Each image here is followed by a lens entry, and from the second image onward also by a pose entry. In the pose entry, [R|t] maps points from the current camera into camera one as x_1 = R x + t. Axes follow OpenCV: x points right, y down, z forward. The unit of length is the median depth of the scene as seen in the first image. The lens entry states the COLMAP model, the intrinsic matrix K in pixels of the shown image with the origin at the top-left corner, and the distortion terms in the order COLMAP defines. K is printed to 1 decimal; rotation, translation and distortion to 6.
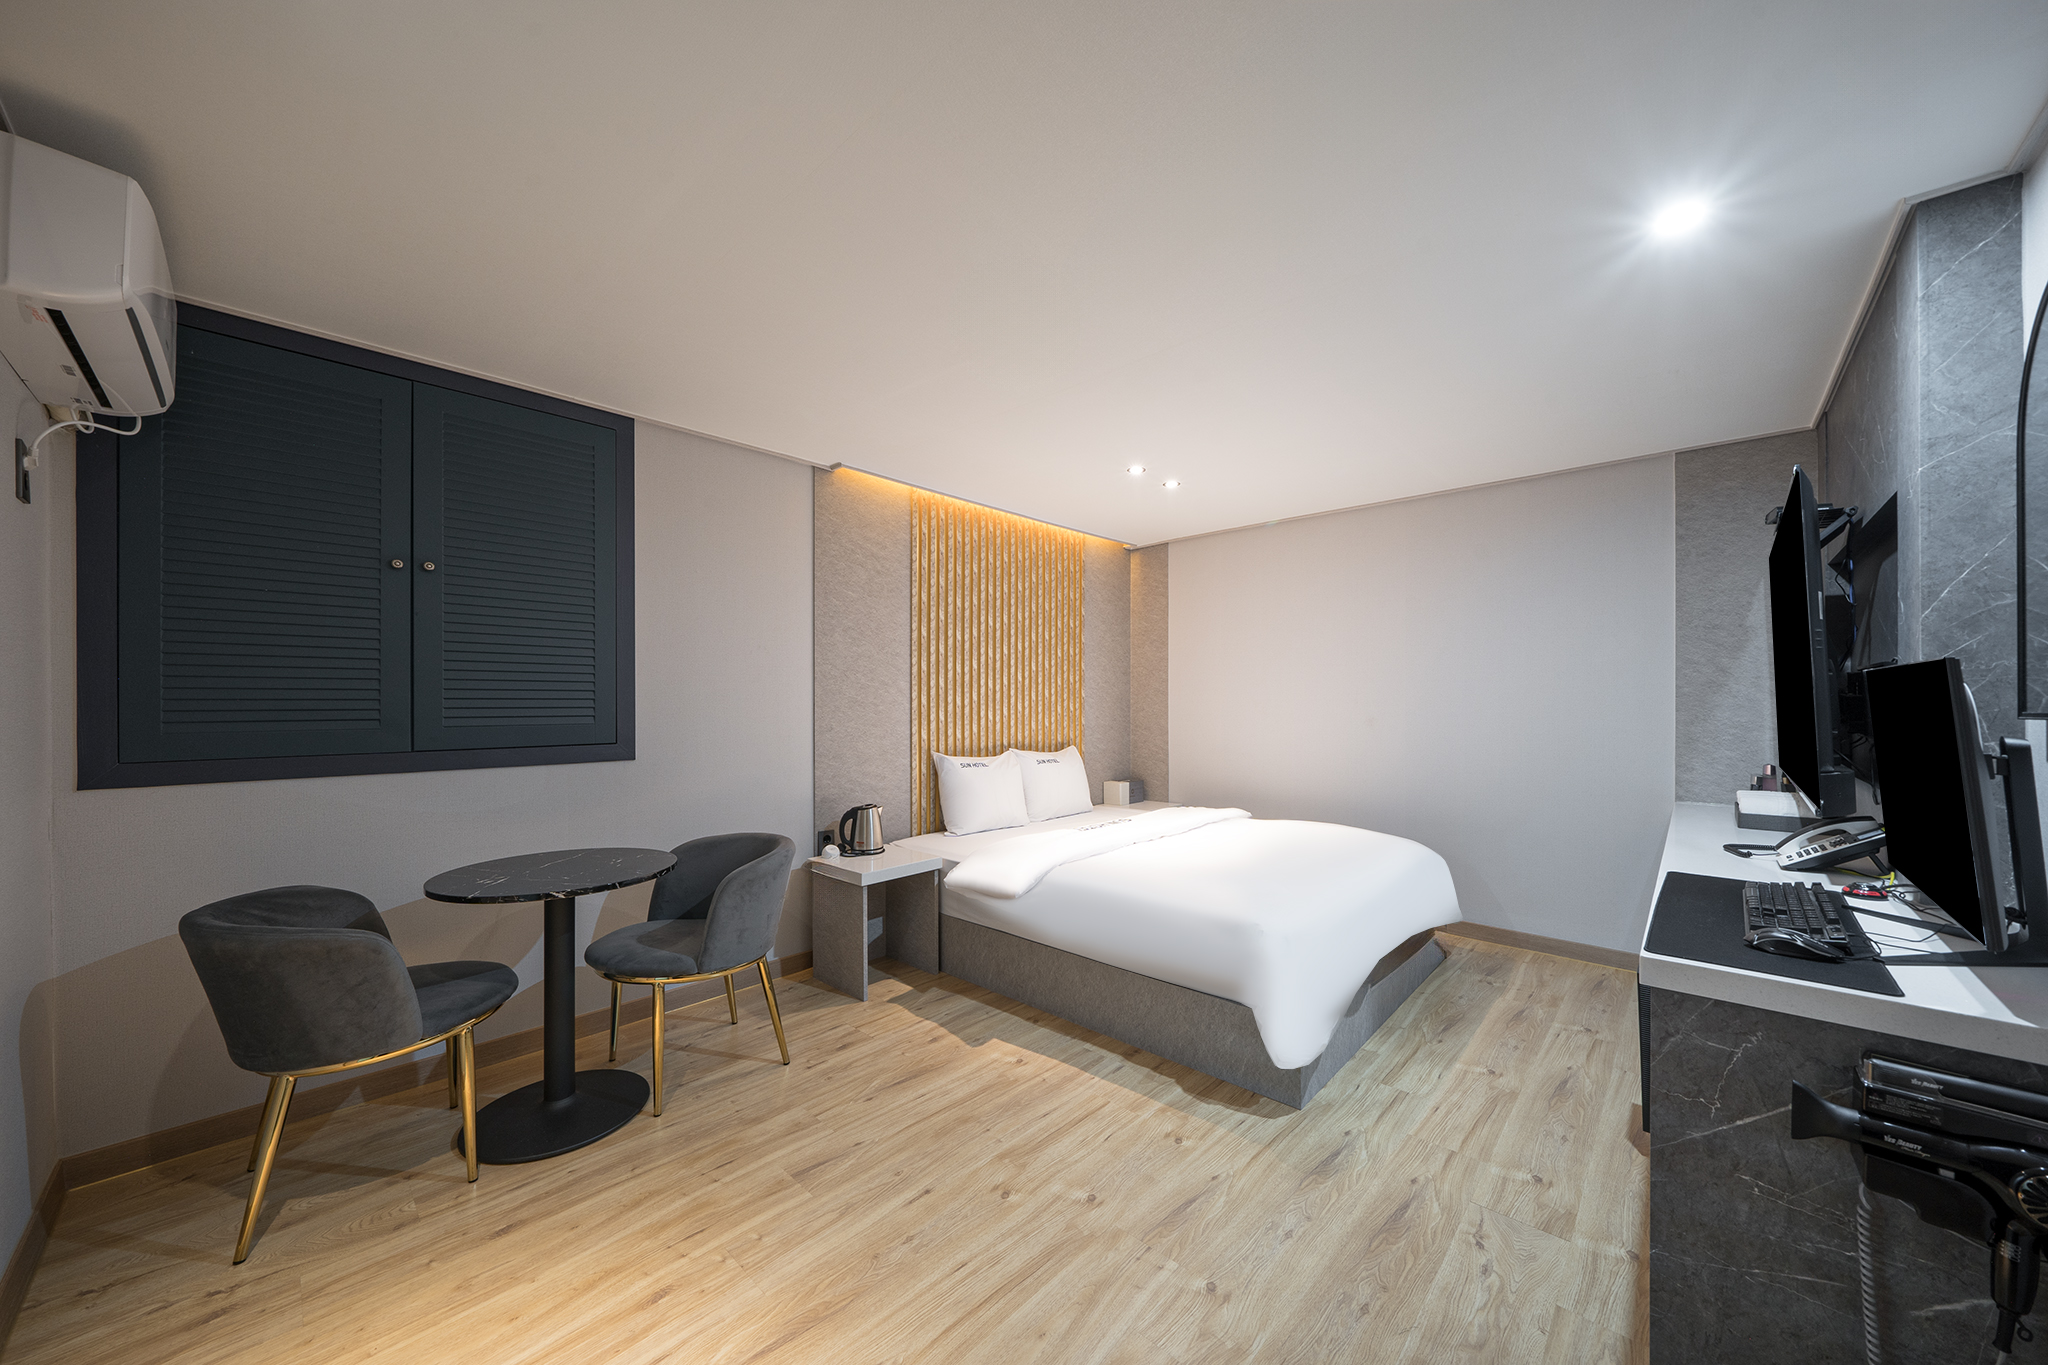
lens RADIAL K [[722.9, 0, 1048.6], [0, 722.9, 702.5], [0, 0, 1]] dist [-0.007977, 0.000036]
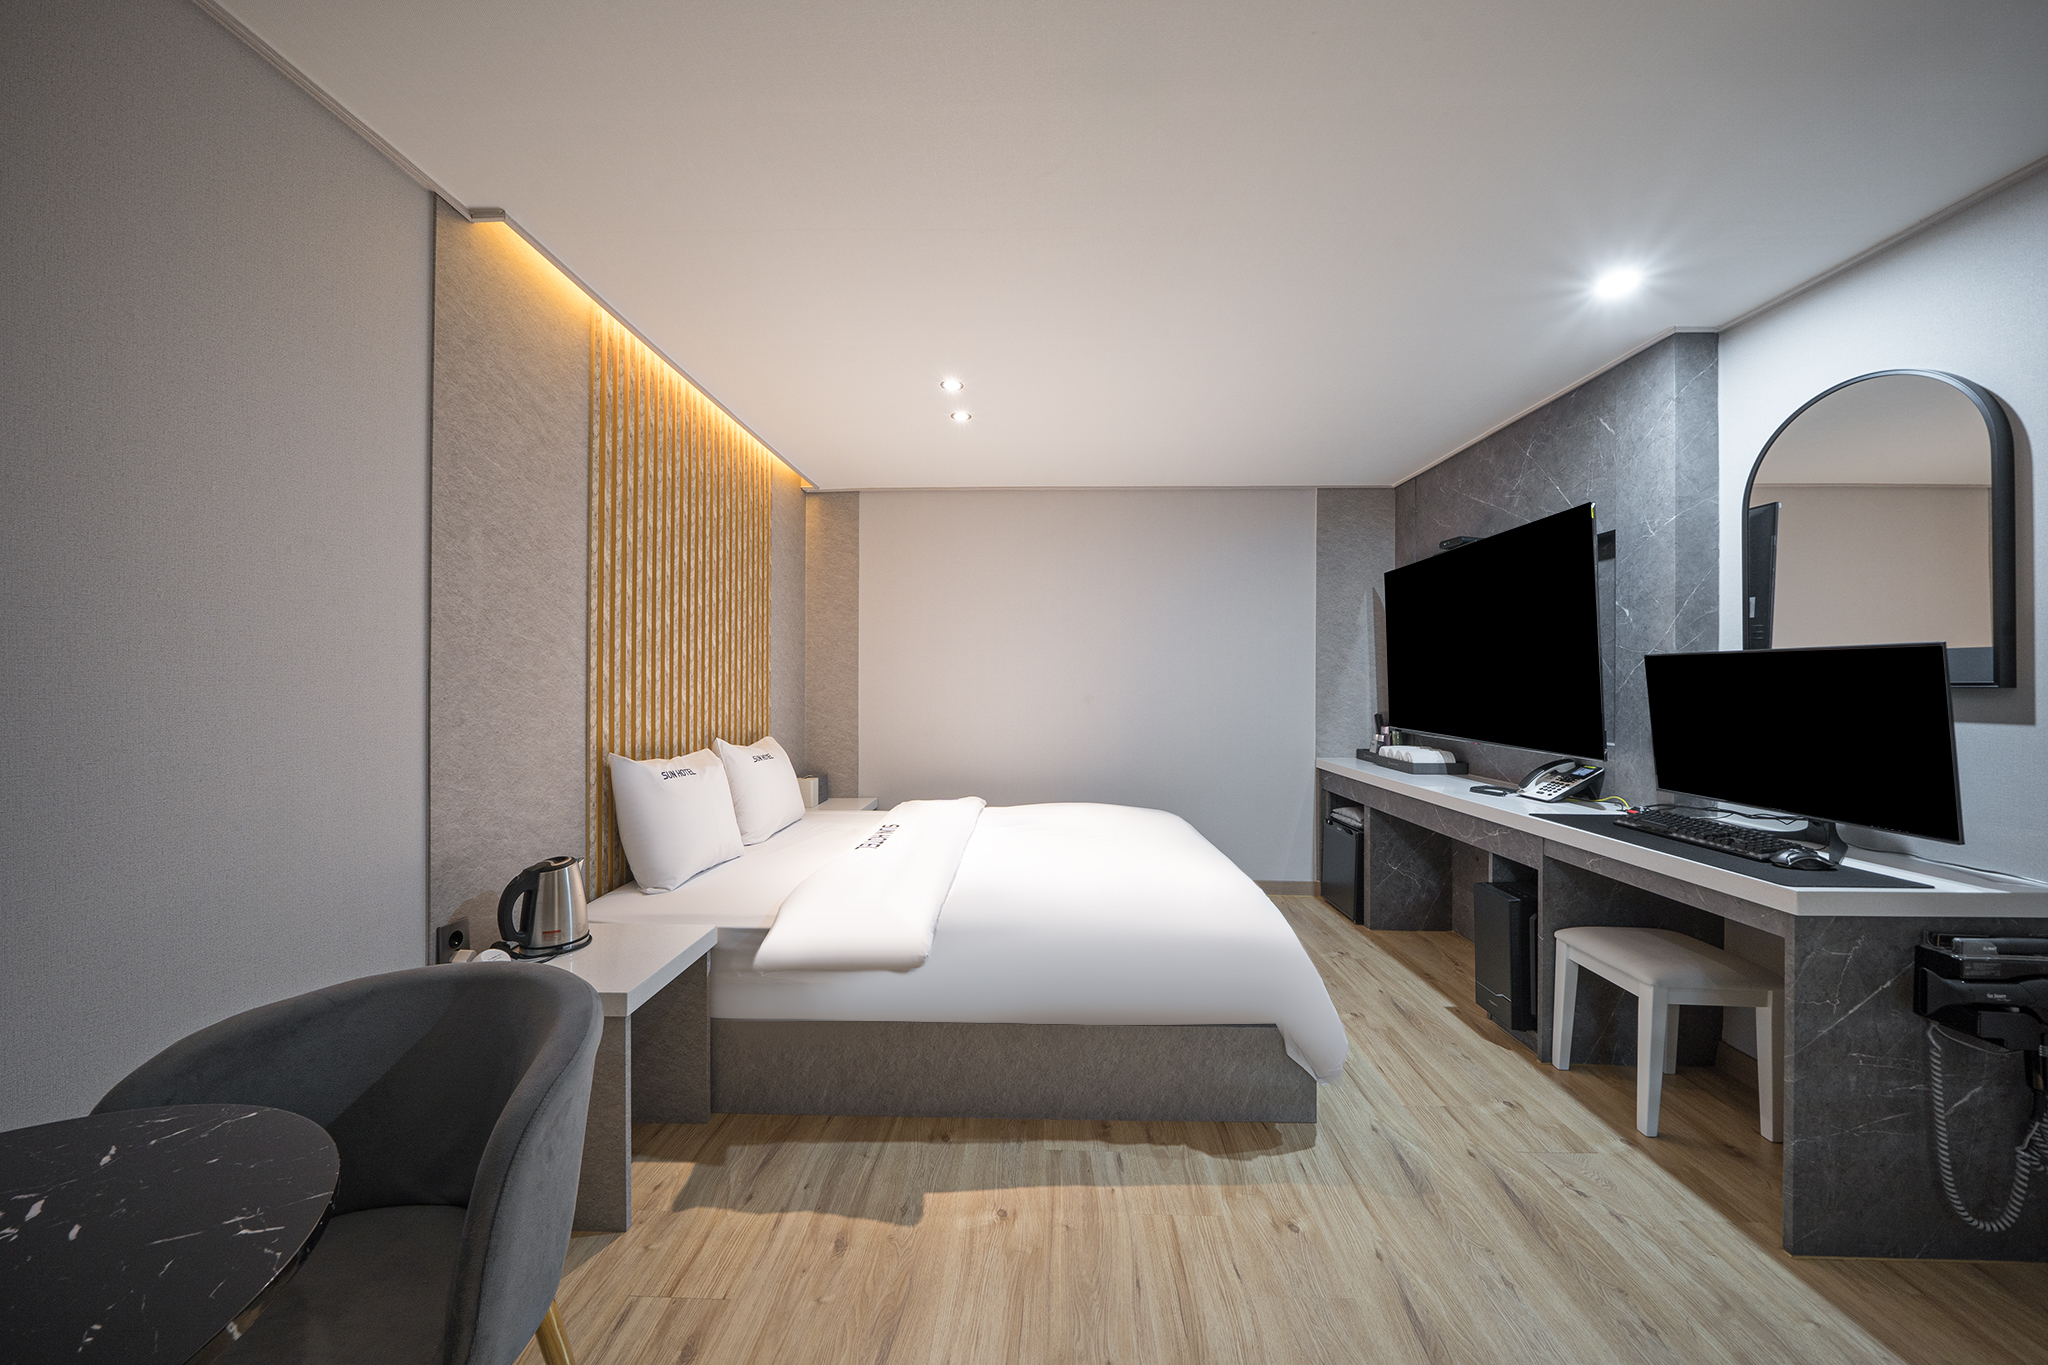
lens RADIAL K [[699.4, 0, 1026.3], [0, 699.4, 685.8], [0, 0, 1]] dist [-0.006850, 0.000369]
pose [[0.756363, 0.003144, 0.654145, -0.348014], [-0.003520, 0.999994, -0.000737, 0.010873], [-0.654143, -0.001745, 0.756369, 0.396345]]
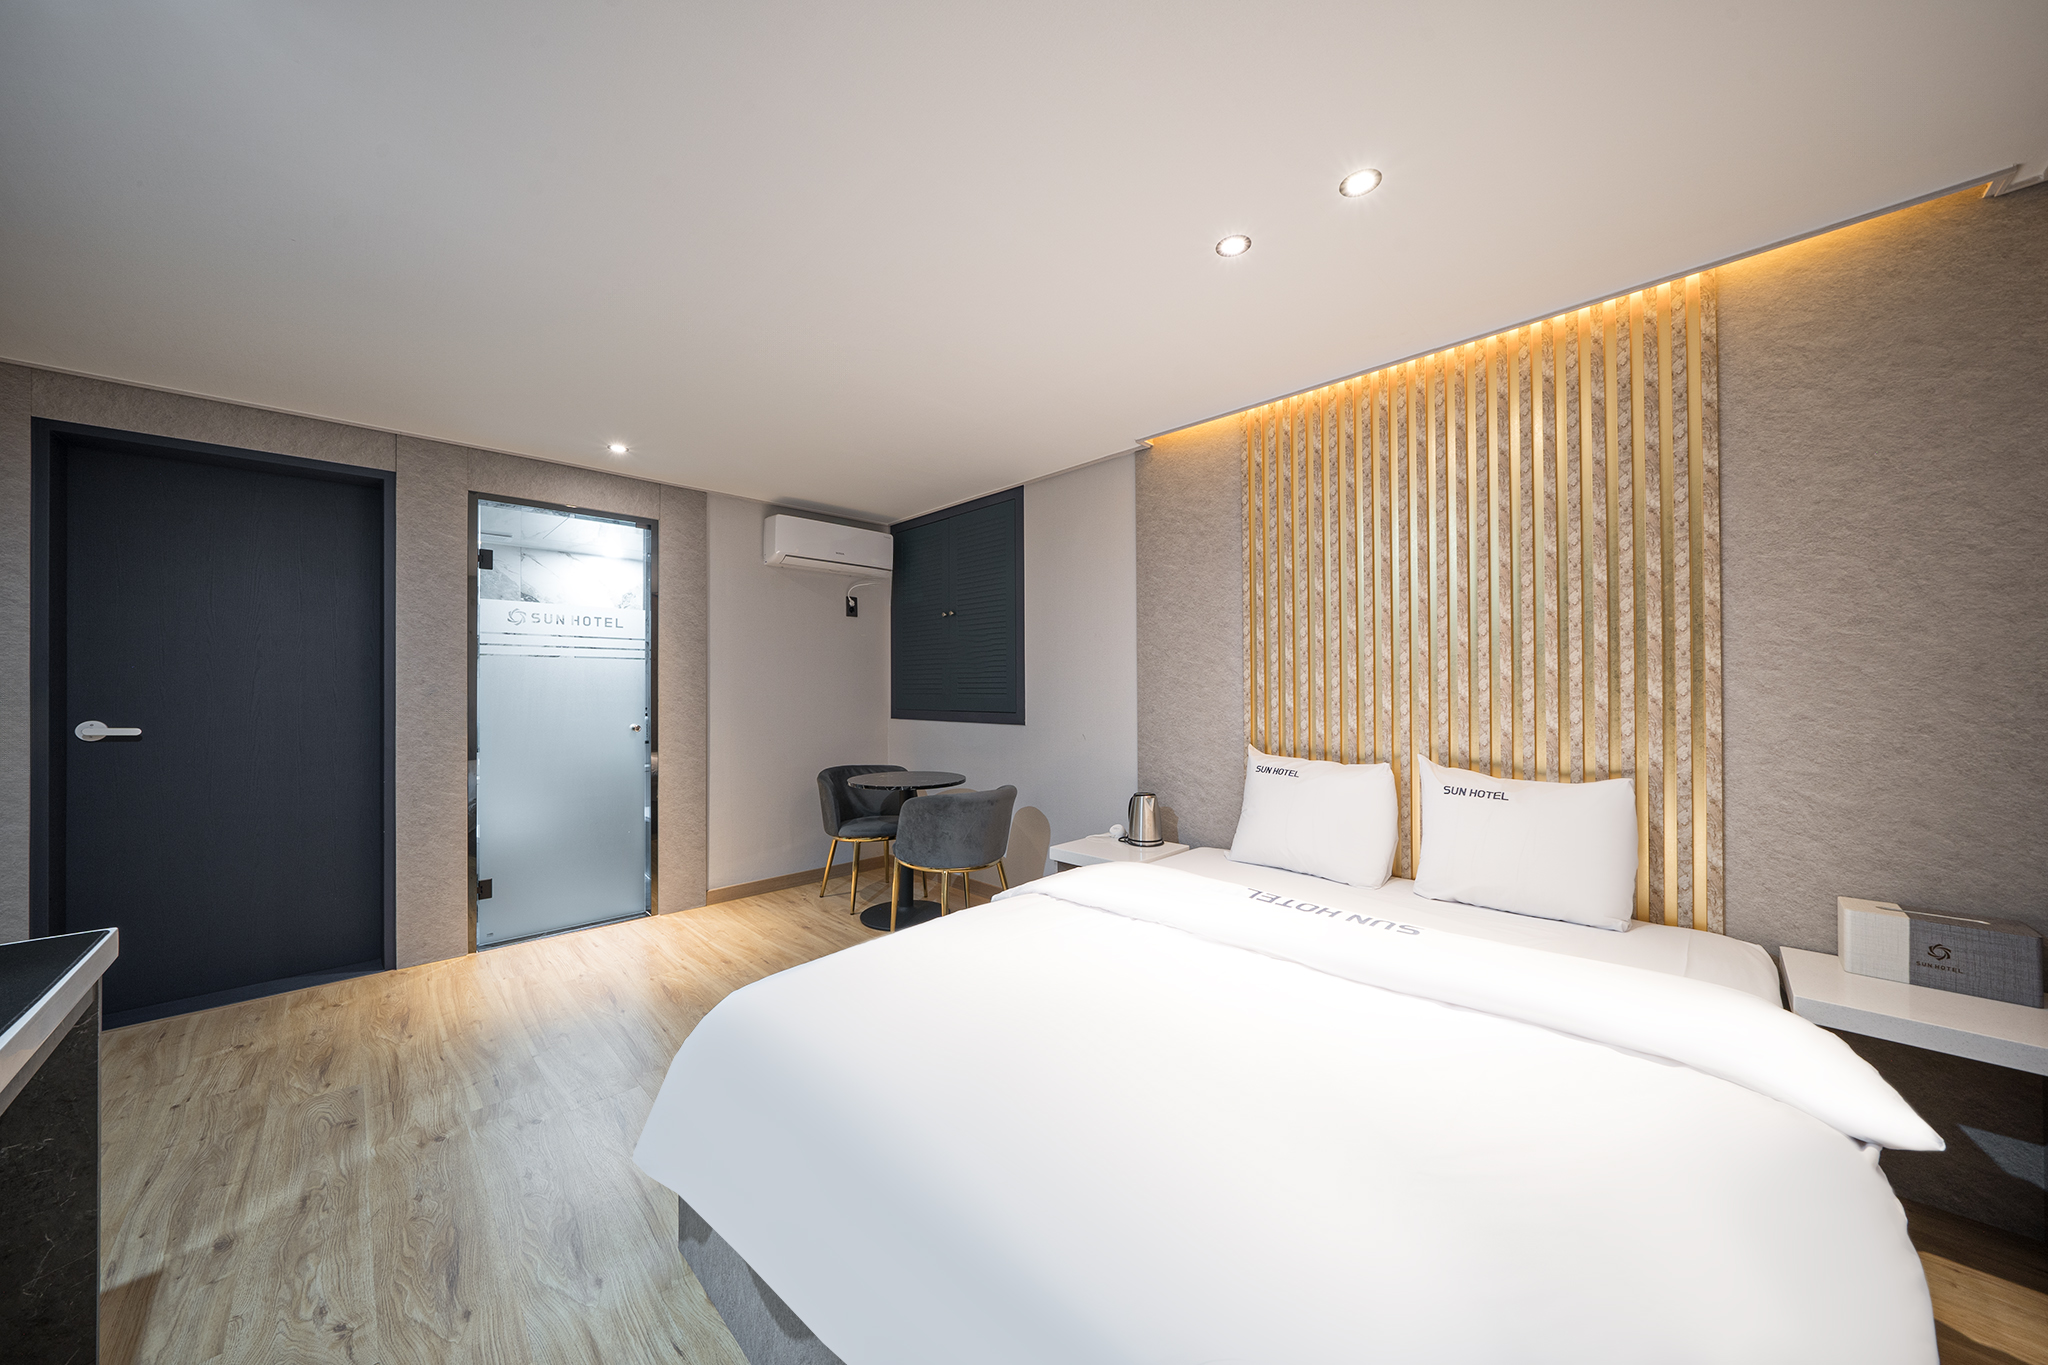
lens RADIAL K [[699.4, 0, 1026.3], [0, 699.4, 685.8], [0, 0, 1]] dist [-0.006850, 0.000369]
pose [[-0.056669, -0.003669, -0.998386, 0.706271], [0.002171, 0.999990, -0.003798, 0.006759], [0.998391, -0.002382, -0.056660, 0.956655]]
